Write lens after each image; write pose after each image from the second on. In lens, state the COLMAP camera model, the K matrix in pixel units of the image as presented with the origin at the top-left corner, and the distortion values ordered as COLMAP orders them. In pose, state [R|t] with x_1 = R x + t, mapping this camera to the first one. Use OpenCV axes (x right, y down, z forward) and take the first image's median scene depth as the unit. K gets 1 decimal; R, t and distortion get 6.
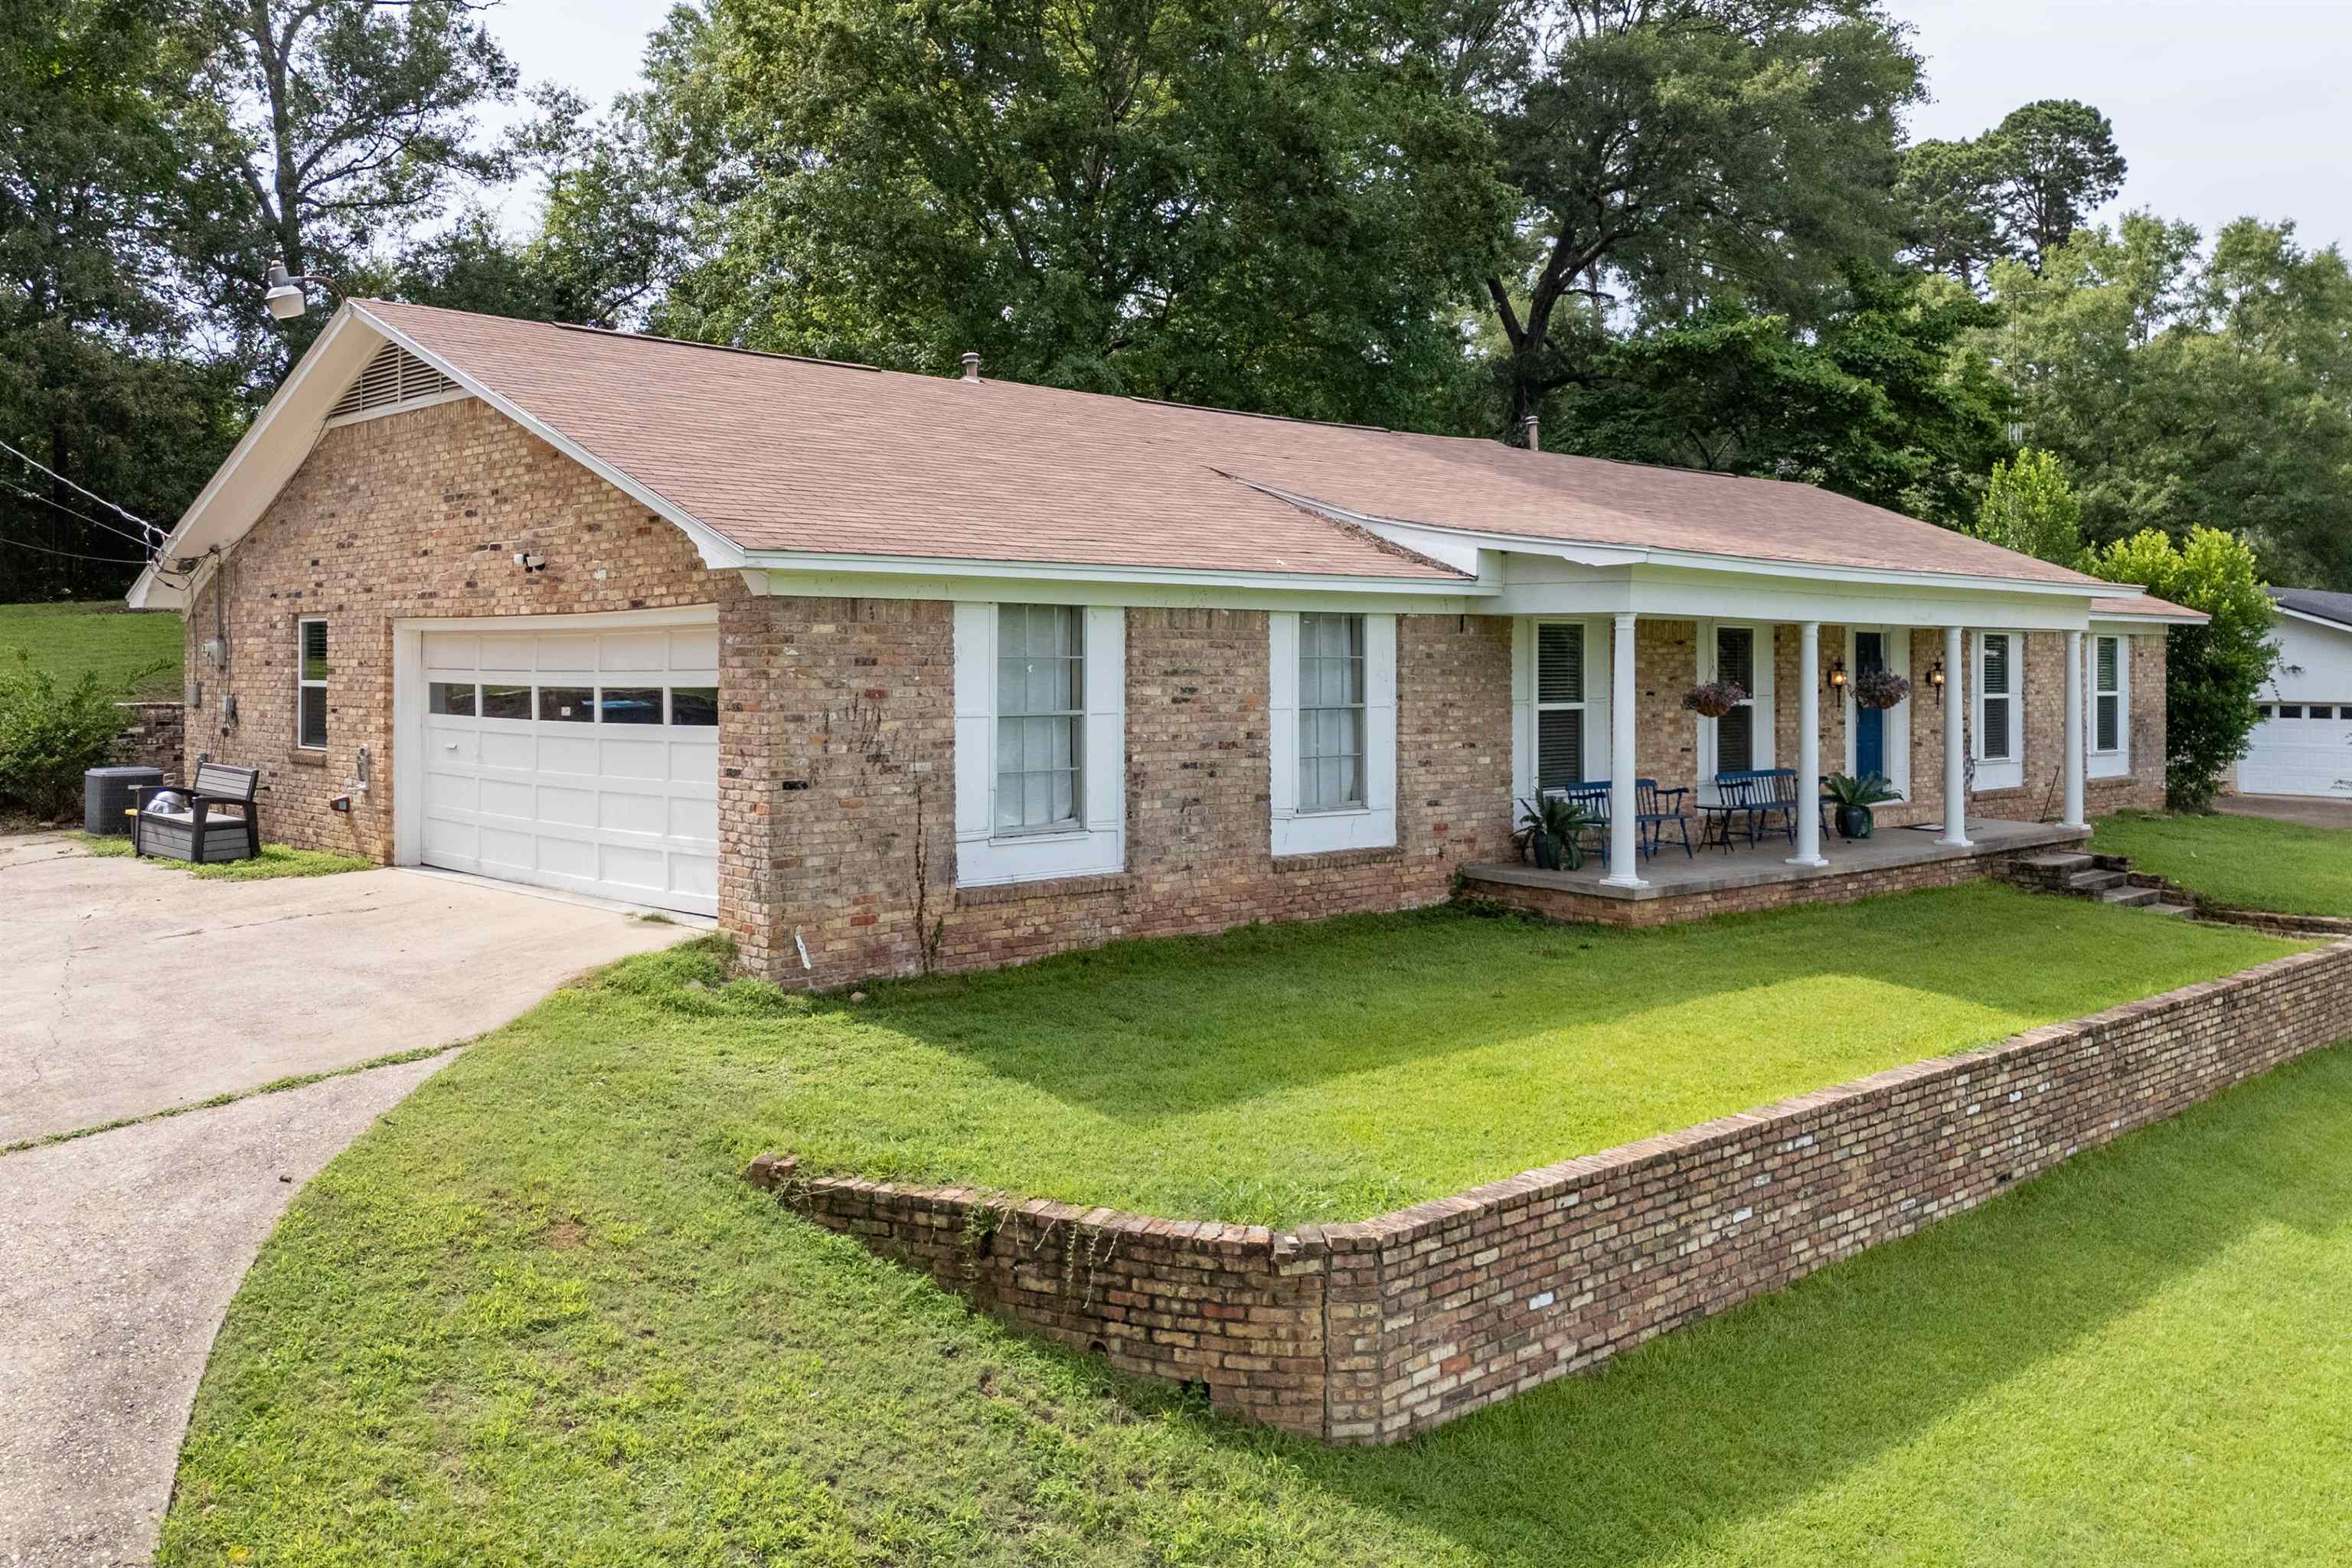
lens RADIAL K [[1869.5, 0, 1074.7], [0, 1869.5, 672.4], [0, 0, 1]] dist [0.032268, -0.005051]
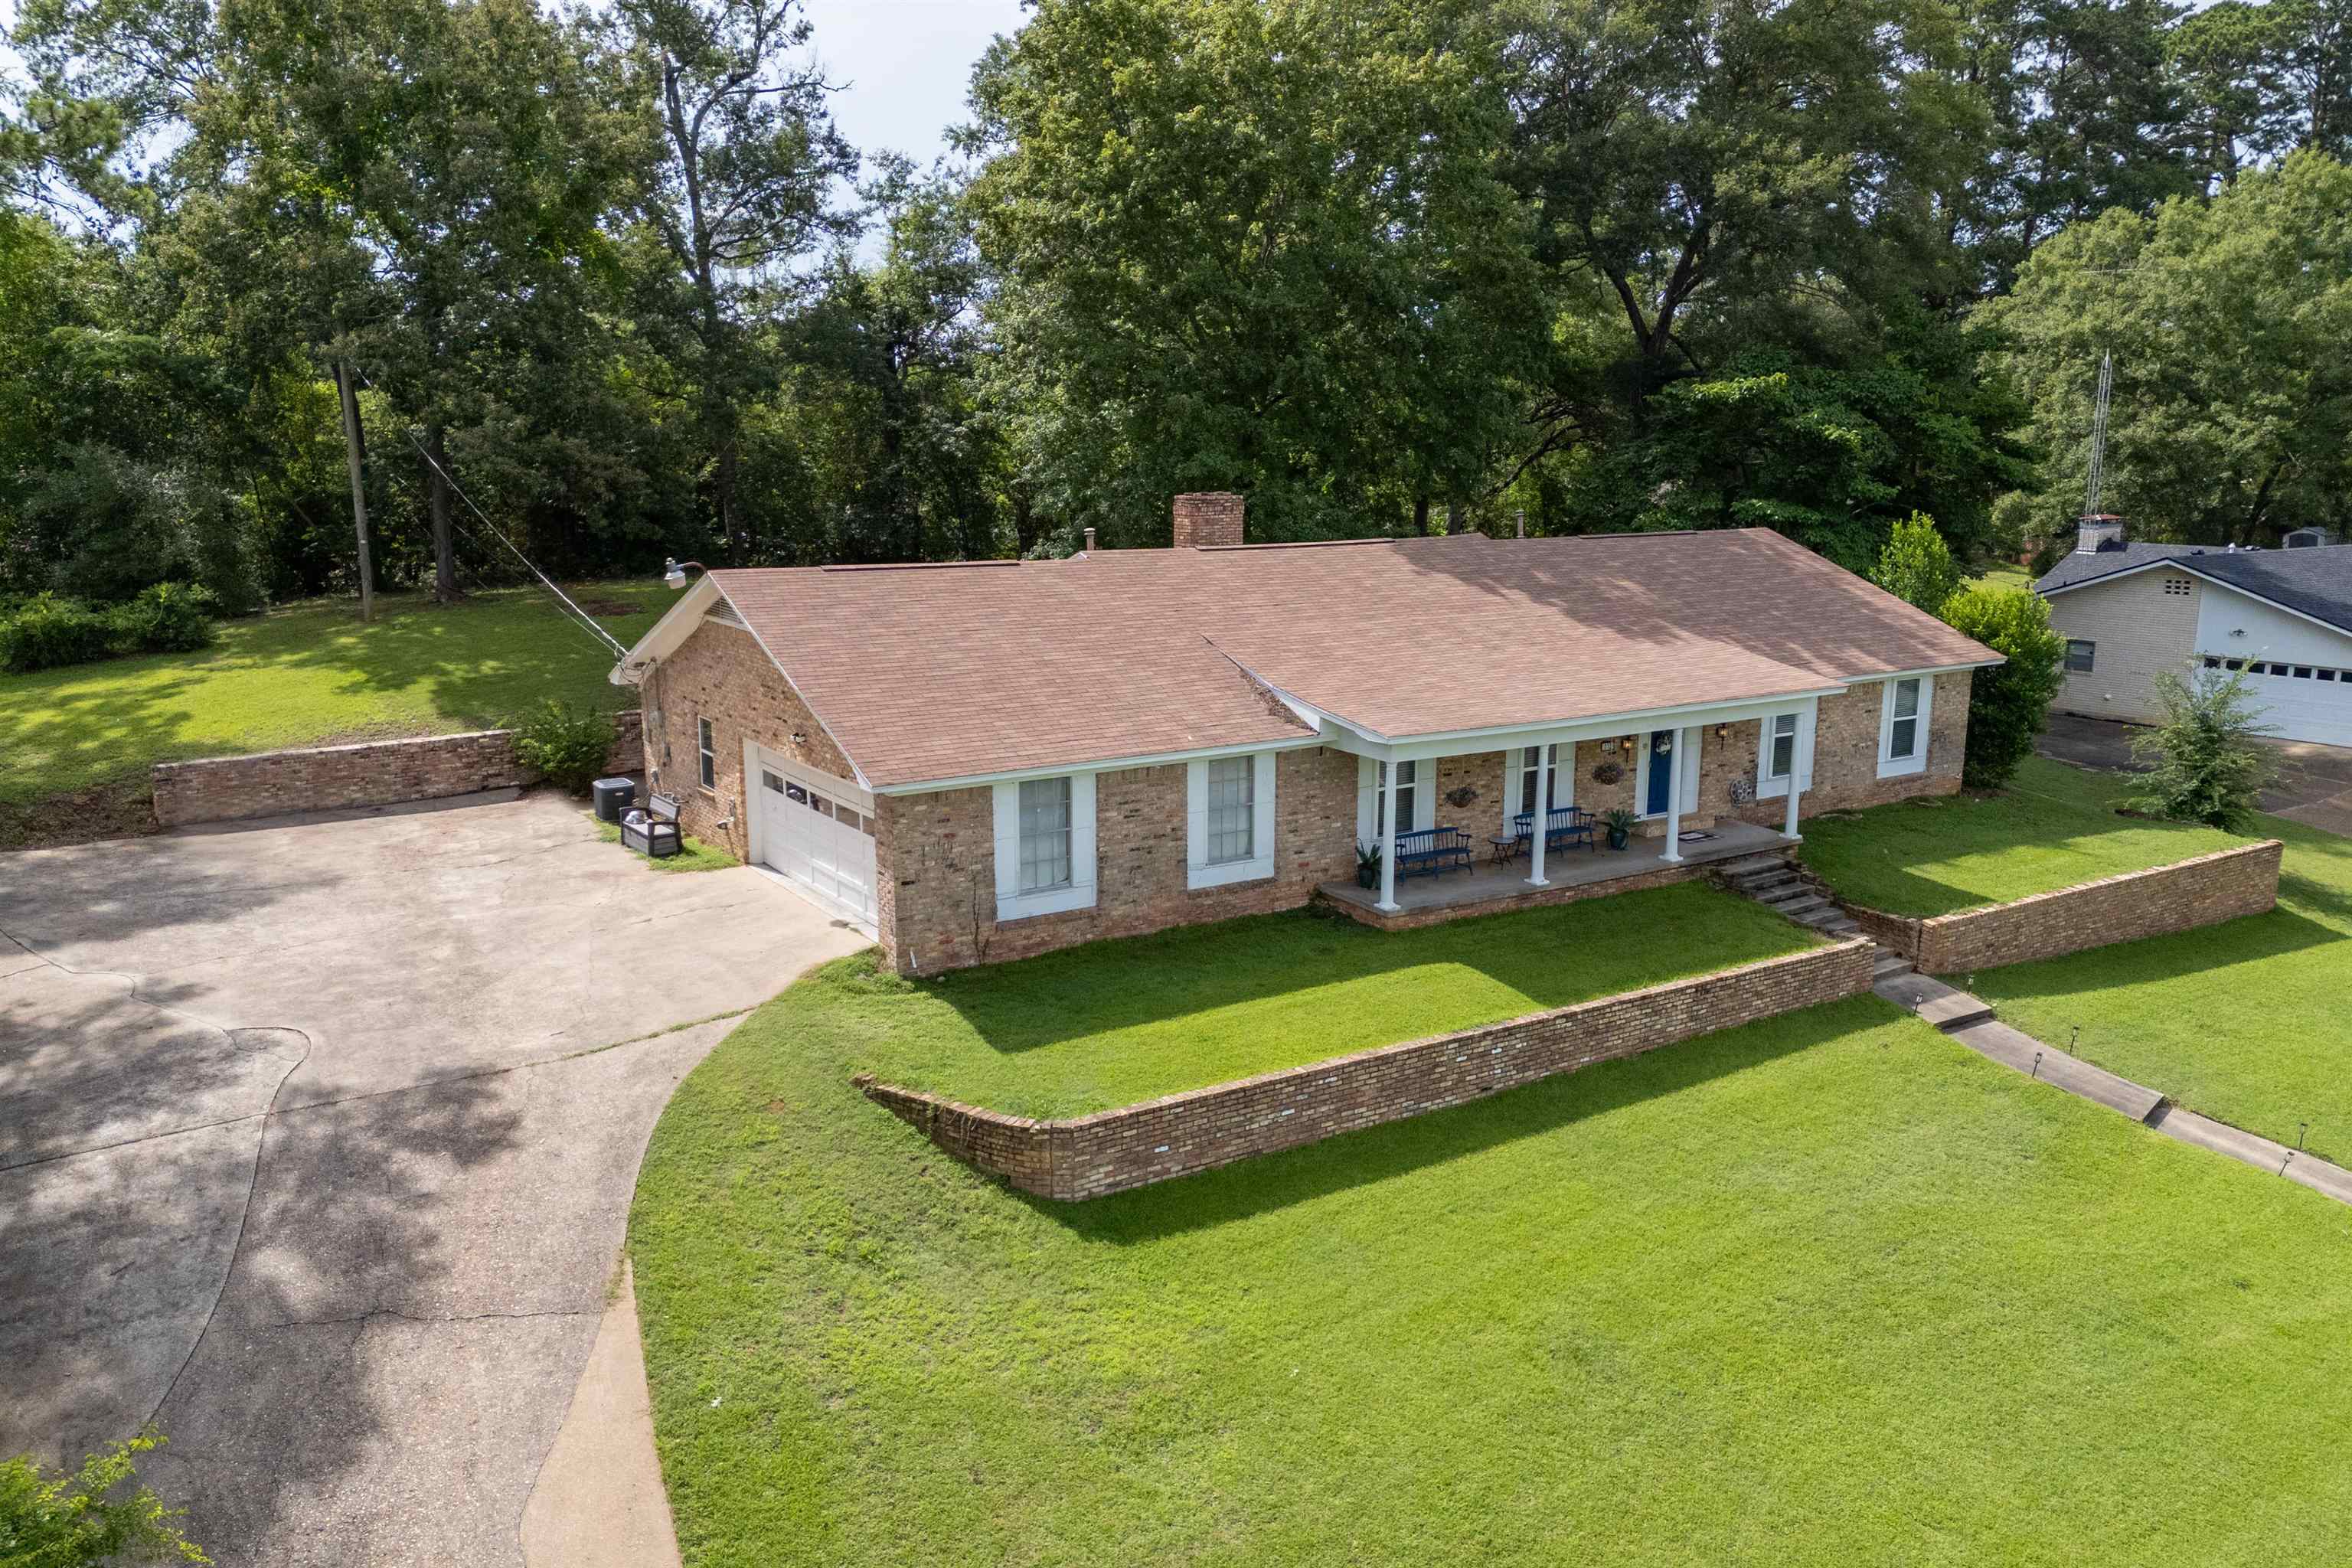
lens RADIAL K [[1690.2, 0, 1185.0], [0, 1690.2, 794.7], [0, 0, 1]] dist [0.064131, -0.003589]
pose [[0.988444, 0.032027, -0.148166, 0.409950], [-0.001918, 0.979991, 0.199032, -0.390100], [0.151576, -0.196448, 0.968728, -0.731990]]
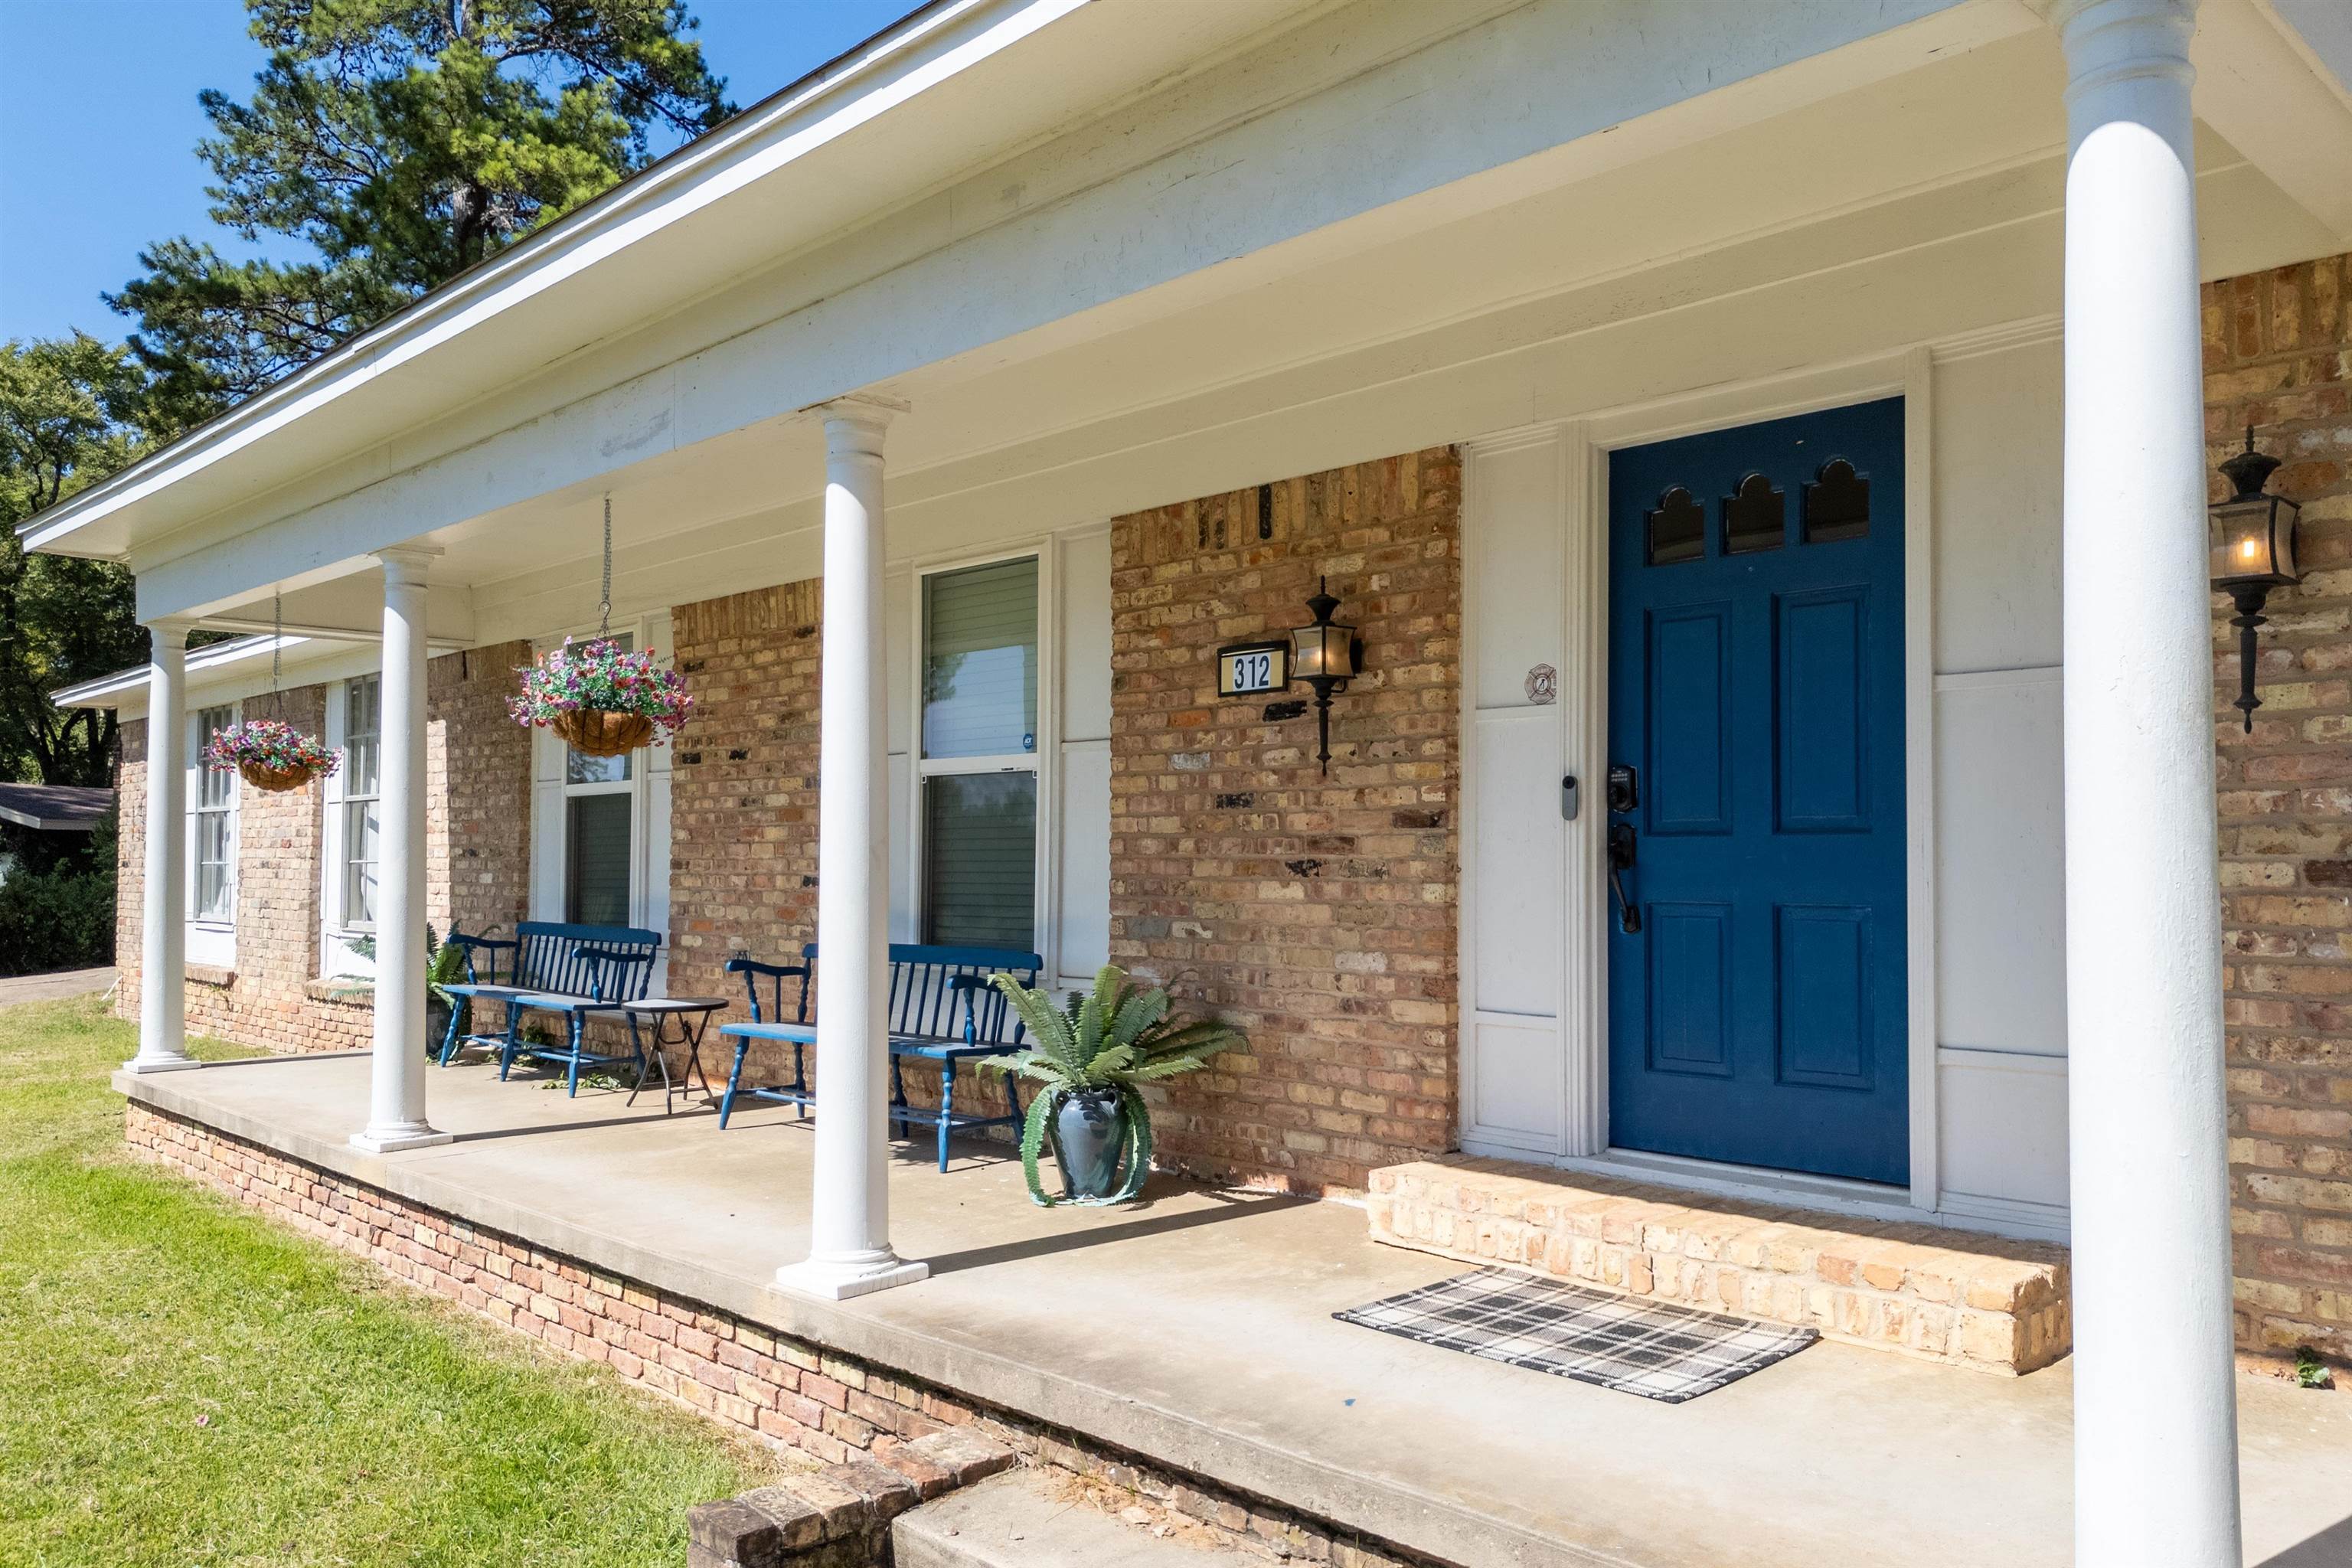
lens RADIAL K [[1755.5, 0, 1173.4], [0, 1755.5, 829.9], [0, 0, 1]] dist [0.029599, -0.002705]
pose [[0.043937, -0.023245, -0.998764, 1.068935], [-0.005830, 0.999706, -0.023523, 0.056827], [0.999017, 0.006856, 0.043788, 1.578736]]
